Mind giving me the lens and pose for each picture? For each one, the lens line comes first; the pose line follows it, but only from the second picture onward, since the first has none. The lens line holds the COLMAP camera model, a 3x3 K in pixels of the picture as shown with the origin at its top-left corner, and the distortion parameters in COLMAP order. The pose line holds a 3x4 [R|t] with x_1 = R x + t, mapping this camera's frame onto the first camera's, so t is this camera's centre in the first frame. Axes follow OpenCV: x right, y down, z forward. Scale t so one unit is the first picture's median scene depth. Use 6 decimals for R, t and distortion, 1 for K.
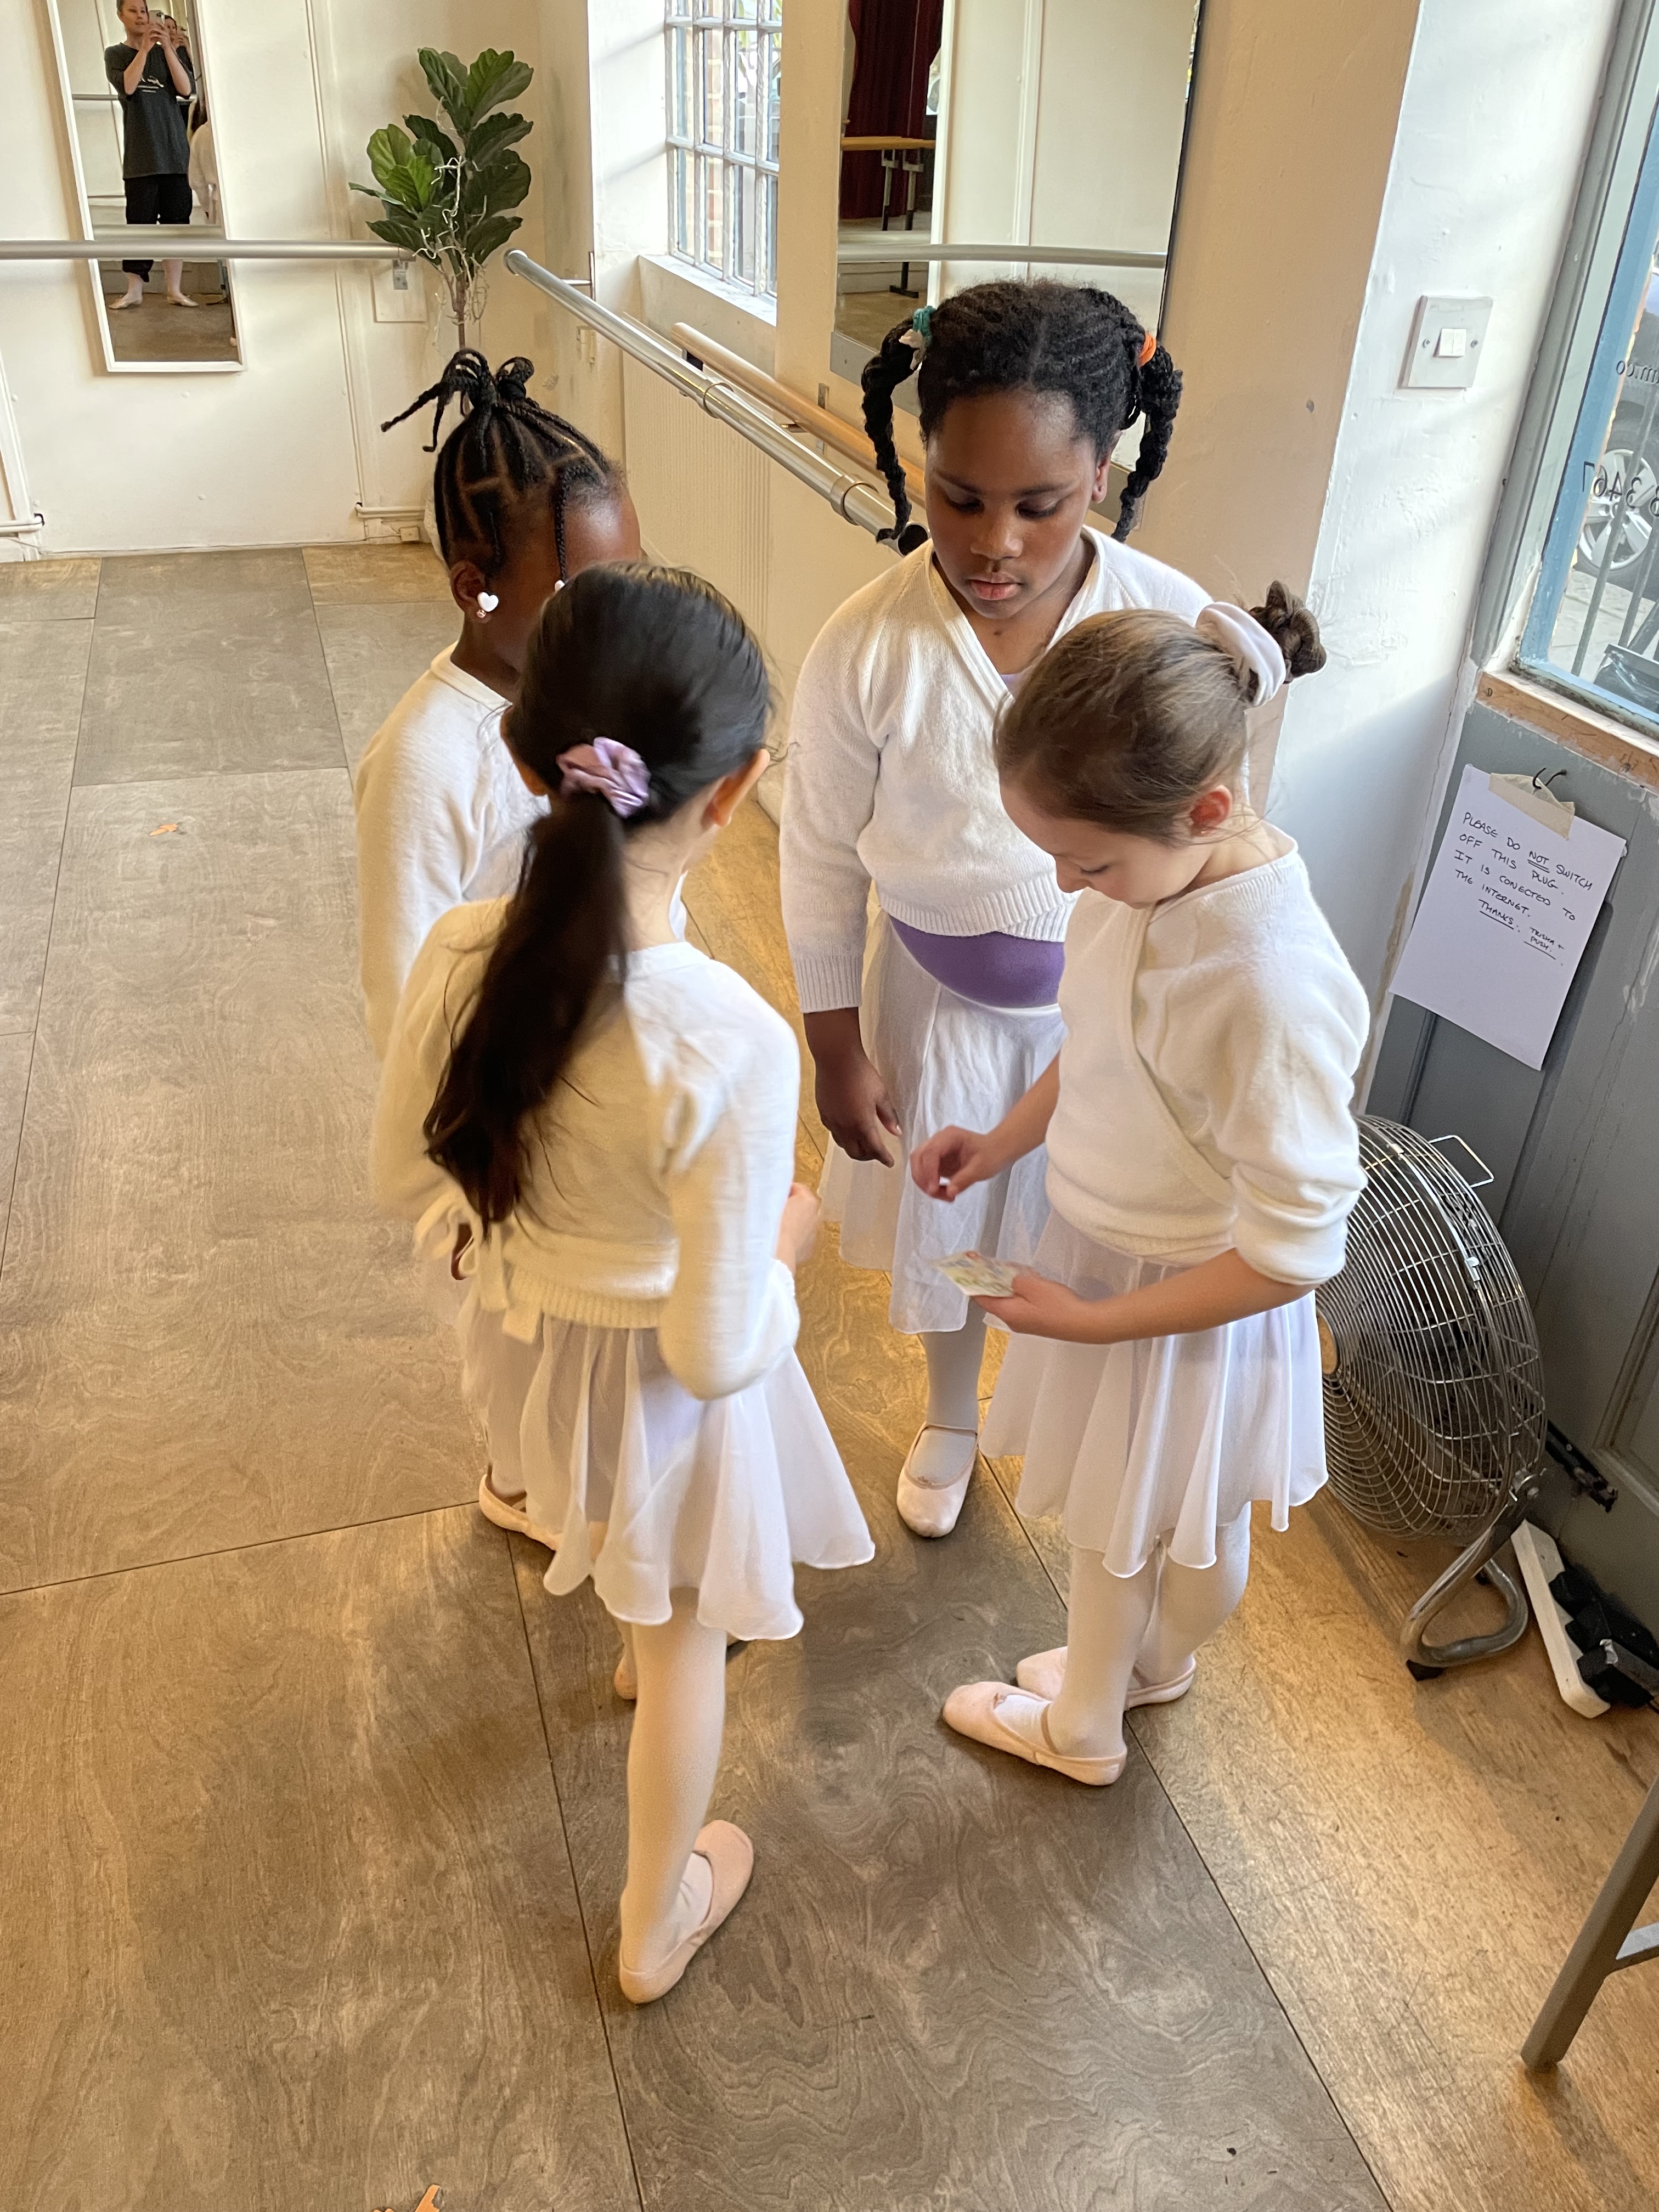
lens RADIAL K [[1658.5, 0, 823.7], [0, 1658.5, 1111.5], [0, 0, 1]] dist [0.062530, -0.069847]
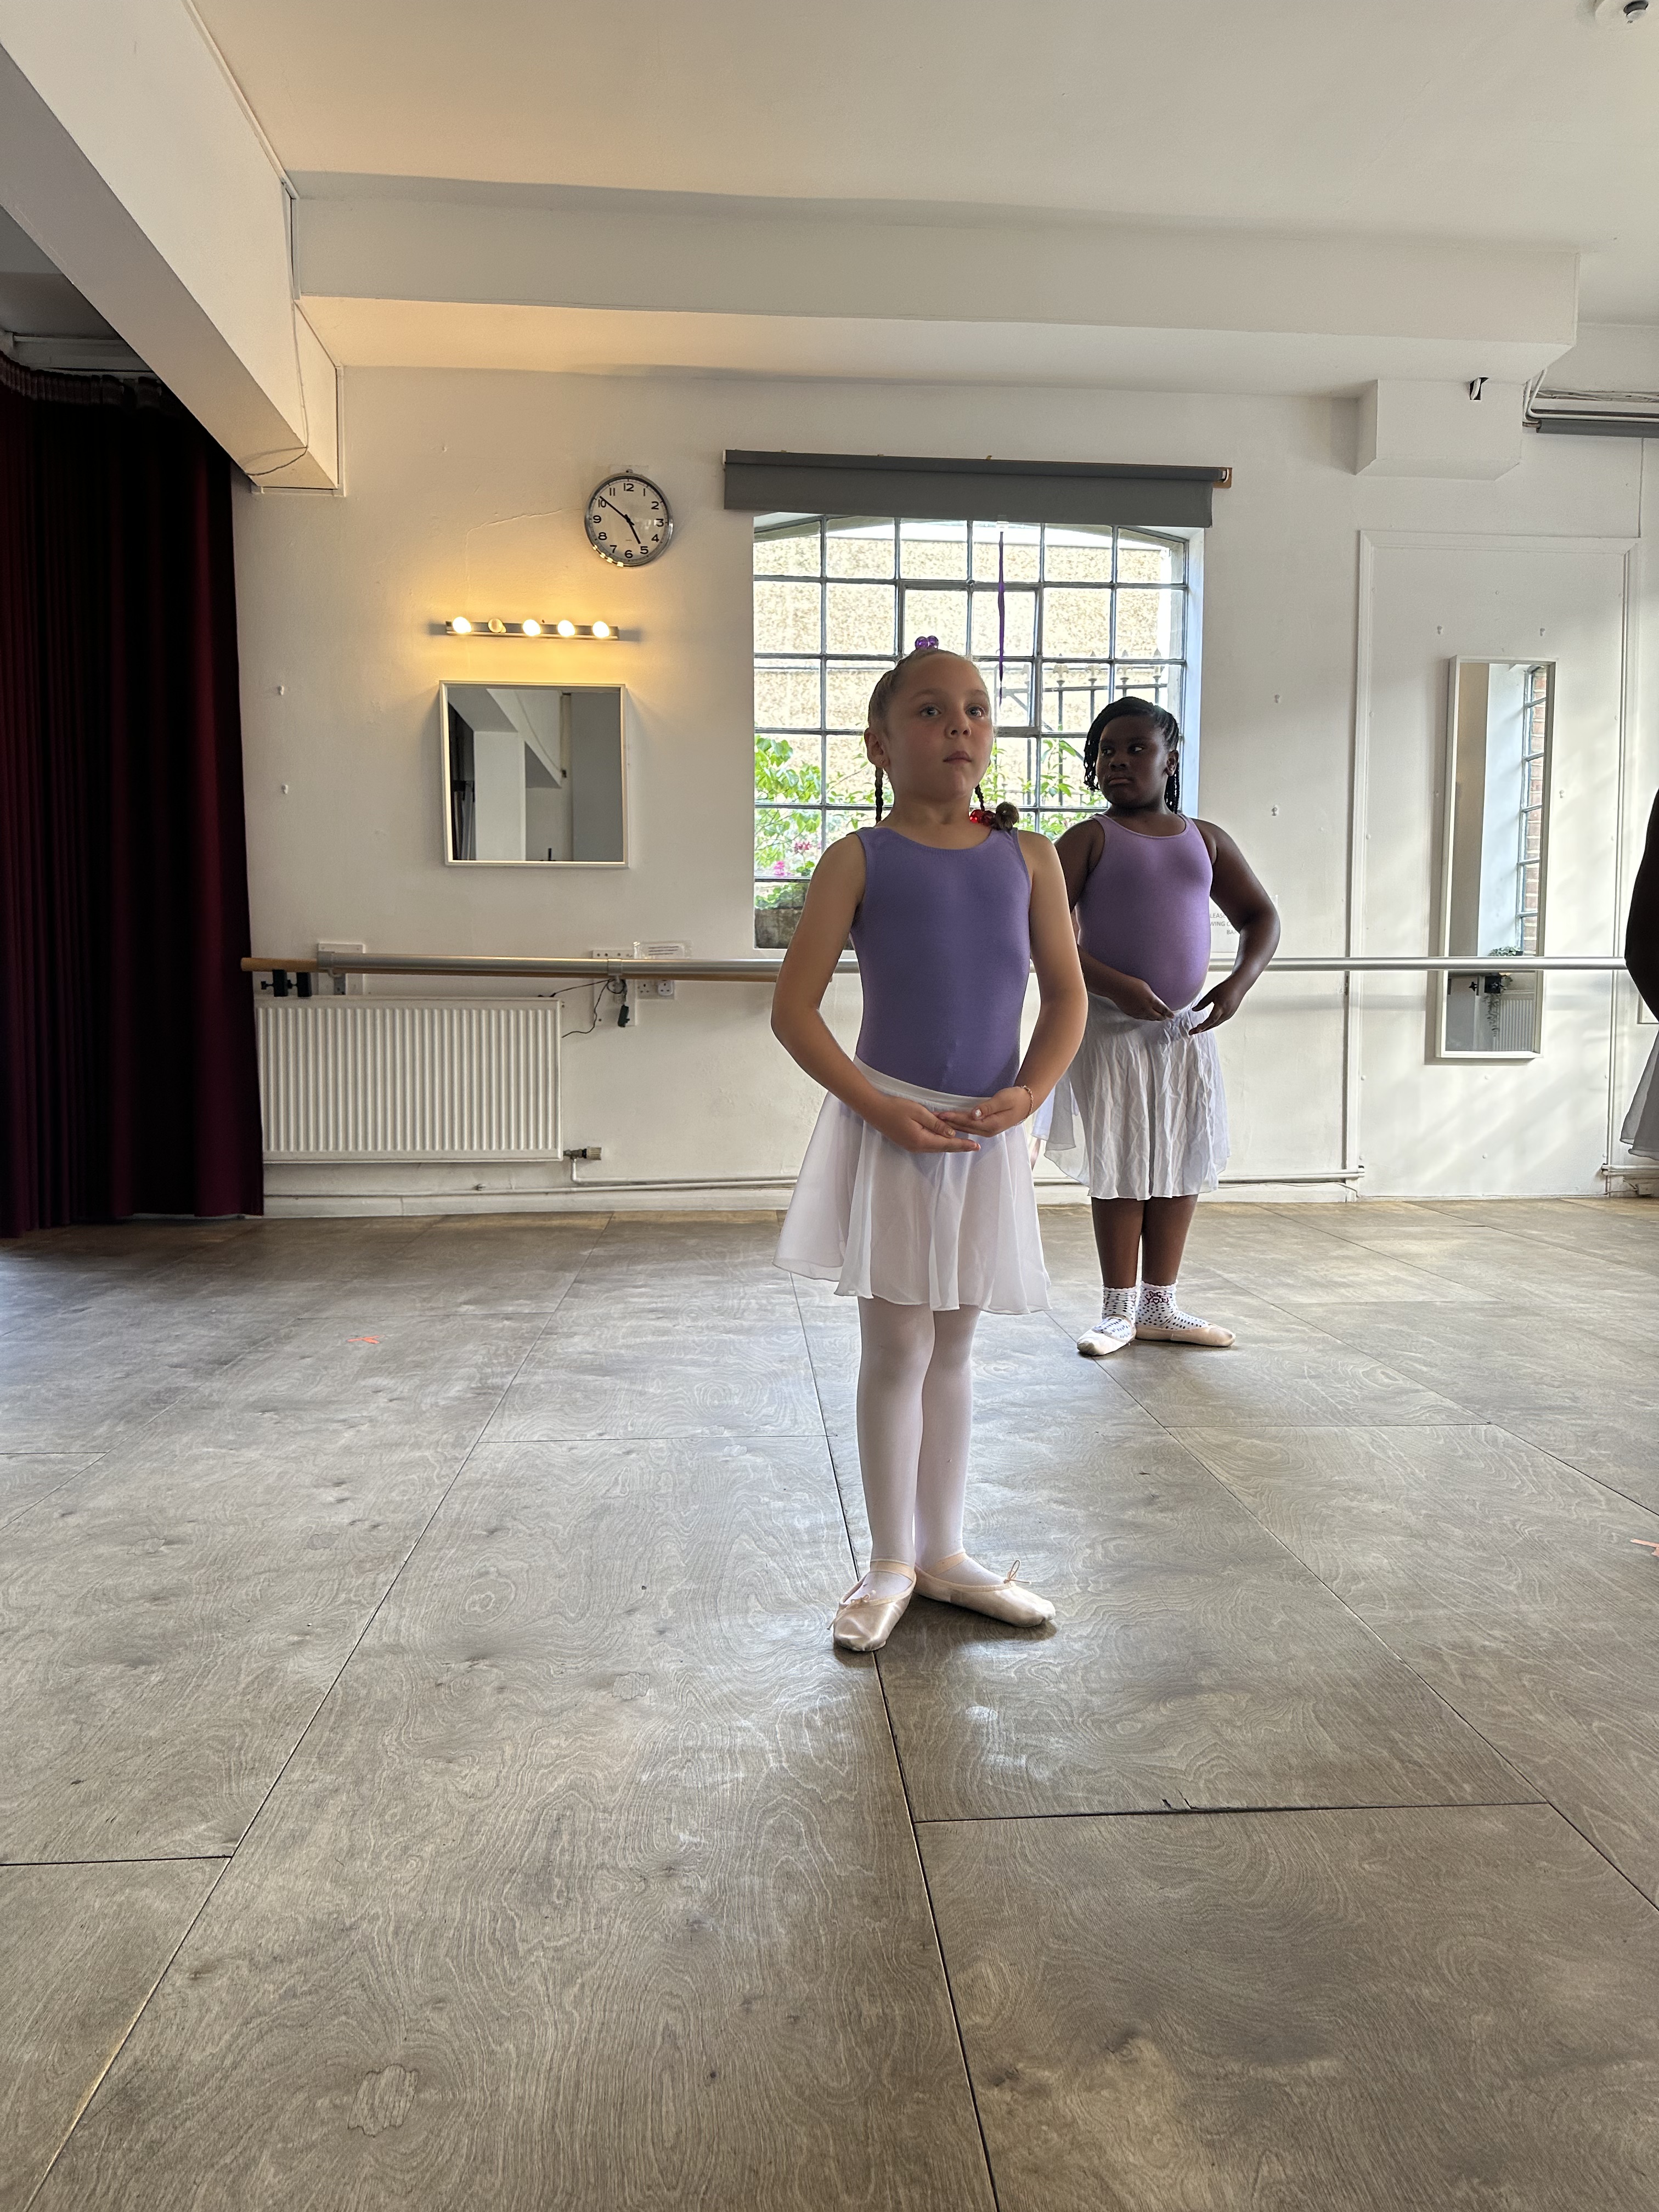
lens RADIAL K [[1543.1, 0, 849.3], [0, 1543.1, 1109.3], [0, 0, 1]] dist [0.052630, -0.060877]
pose [[0.973142, -0.019751, -0.229358, -0.629278], [-0.095447, 0.872025, -0.480065, 0.212840], [0.209487, 0.489062, 0.846719, -0.072292]]
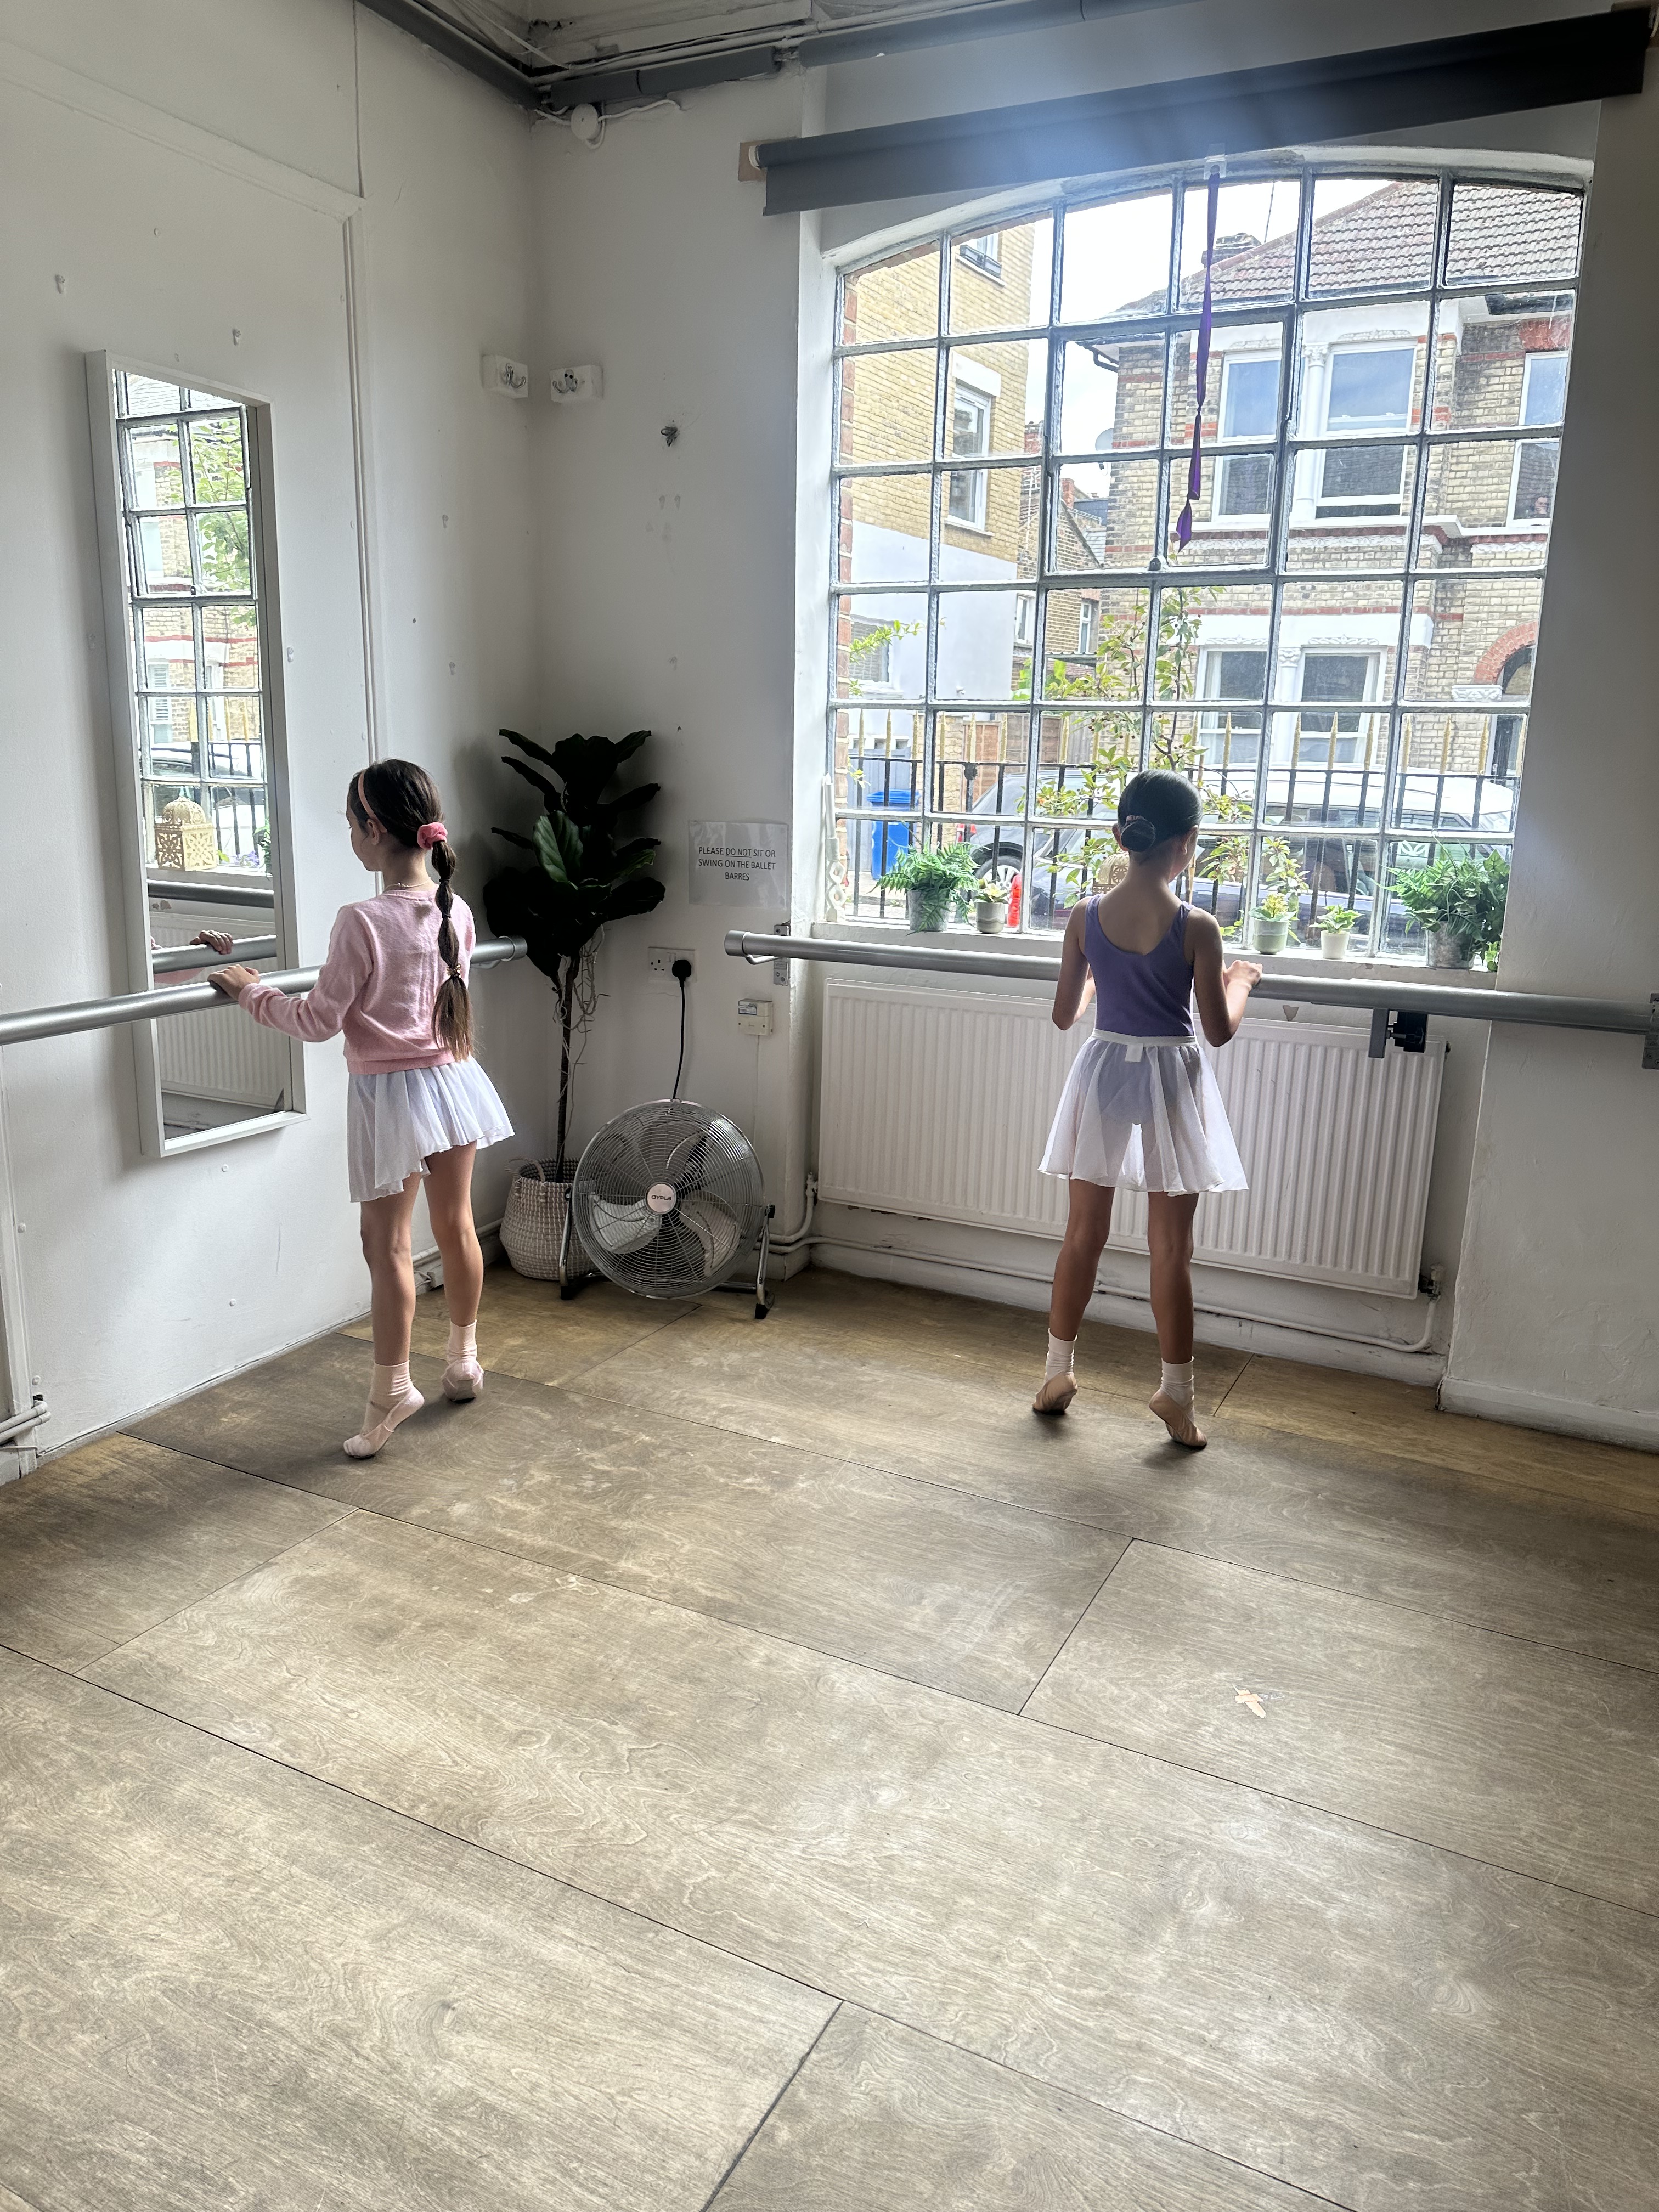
lens RADIAL K [[1543.1, 0, 830.7], [0, 1543.1, 1097.1], [0, 0, 1]] dist [0.052630, -0.060877]
pose [[0.702684, -0.178046, 0.688864, -0.703444], [0.385787, 0.908849, -0.158623, -0.277577], [-0.597832, 0.377216, 0.707322, 0.416325]]
